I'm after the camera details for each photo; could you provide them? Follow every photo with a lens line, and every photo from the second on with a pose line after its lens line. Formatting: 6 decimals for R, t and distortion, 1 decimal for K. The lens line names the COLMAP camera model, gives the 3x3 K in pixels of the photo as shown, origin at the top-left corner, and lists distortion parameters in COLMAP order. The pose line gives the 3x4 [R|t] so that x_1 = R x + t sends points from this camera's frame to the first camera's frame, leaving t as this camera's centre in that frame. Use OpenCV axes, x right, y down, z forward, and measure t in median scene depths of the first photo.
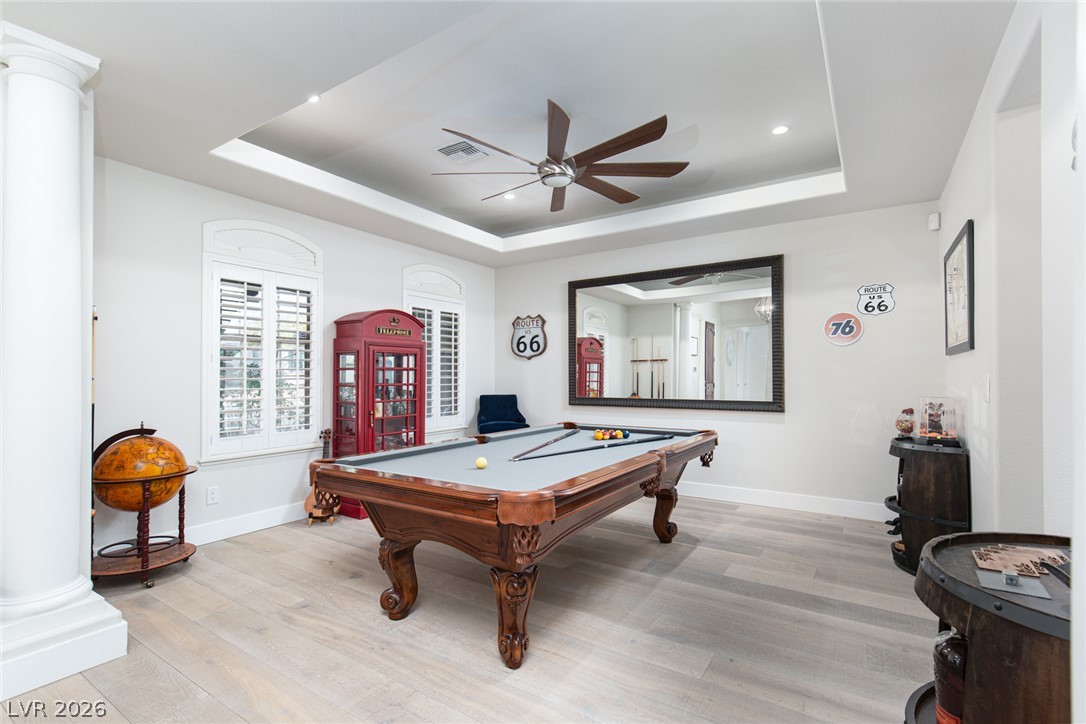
lens RADIAL K [[492.6, 0, 543.6], [0, 492.6, 367.9], [0, 0, 1]] dist [0.022489, -0.000553]
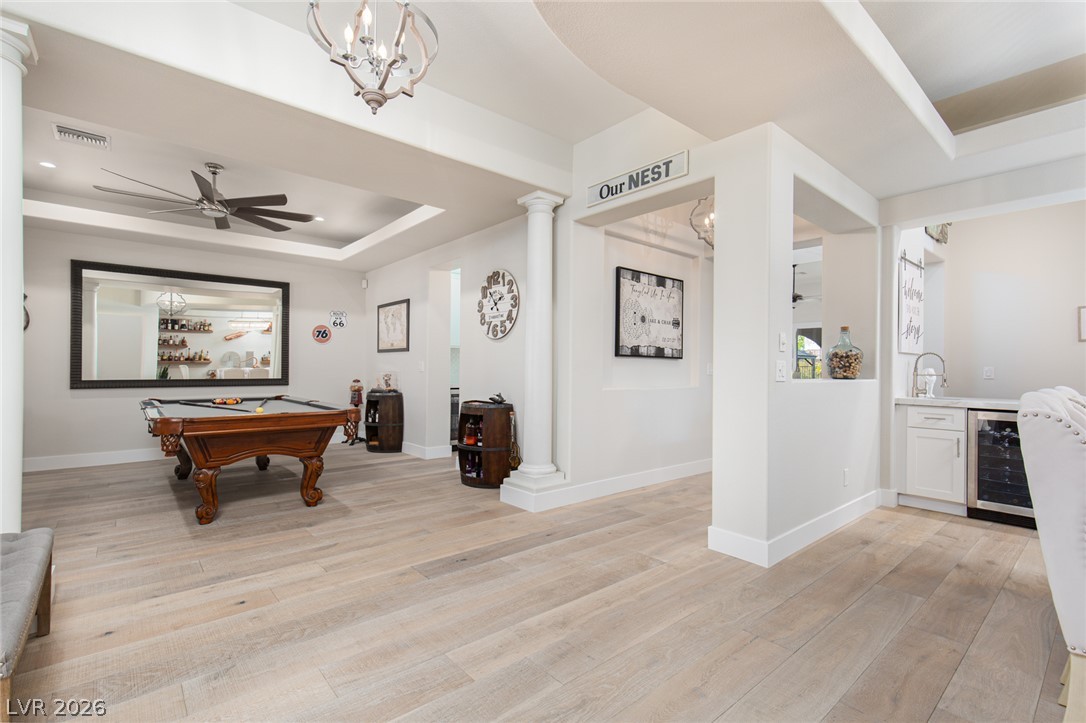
lens RADIAL K [[492.6, 0, 505.1], [0, 492.6, 364.7], [0, 0, 1]] dist [0.022489, -0.000553]
pose [[0.344980, 0.009949, 0.938557, -0.581995], [-0.024013, 0.999710, -0.001771, 0.010003], [-0.938303, -0.021927, 0.345119, -0.132389]]
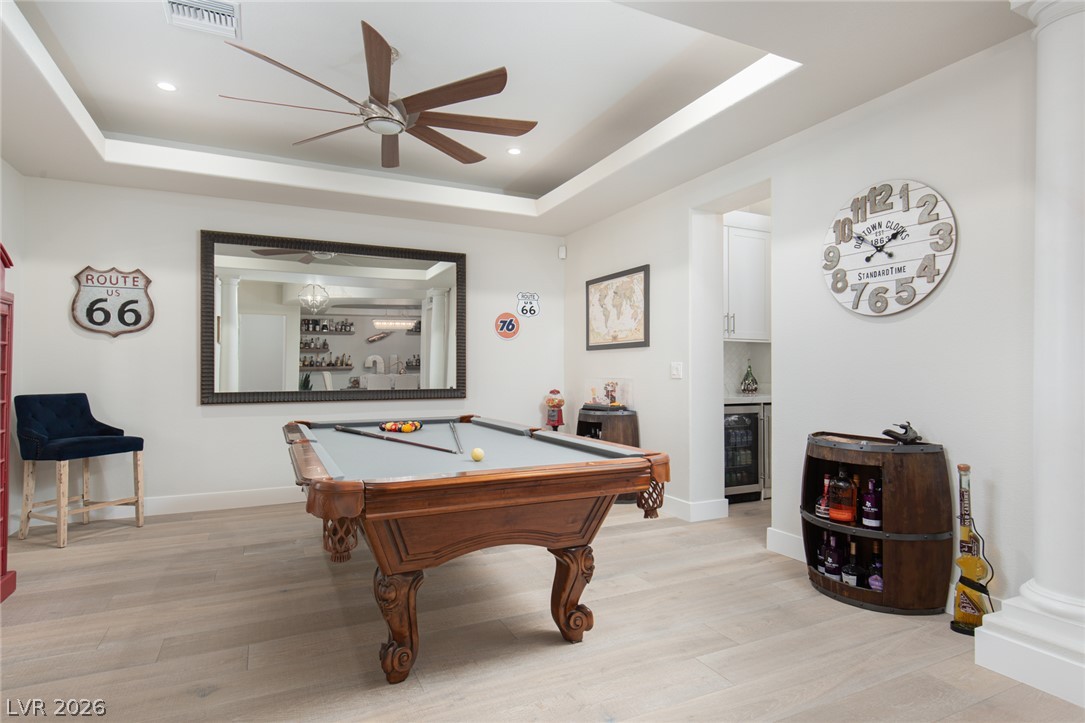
lens RADIAL K [[563.8, 0, 534.6], [0, 563.8, 368.1], [0, 0, 1]] dist [0.013104, -0.002831]
pose [[0.534735, 0.006385, 0.844996, -0.386234], [-0.014692, 0.999891, 0.001743, 0.014820], [-0.844892, -0.013347, 0.534770, 0.163583]]
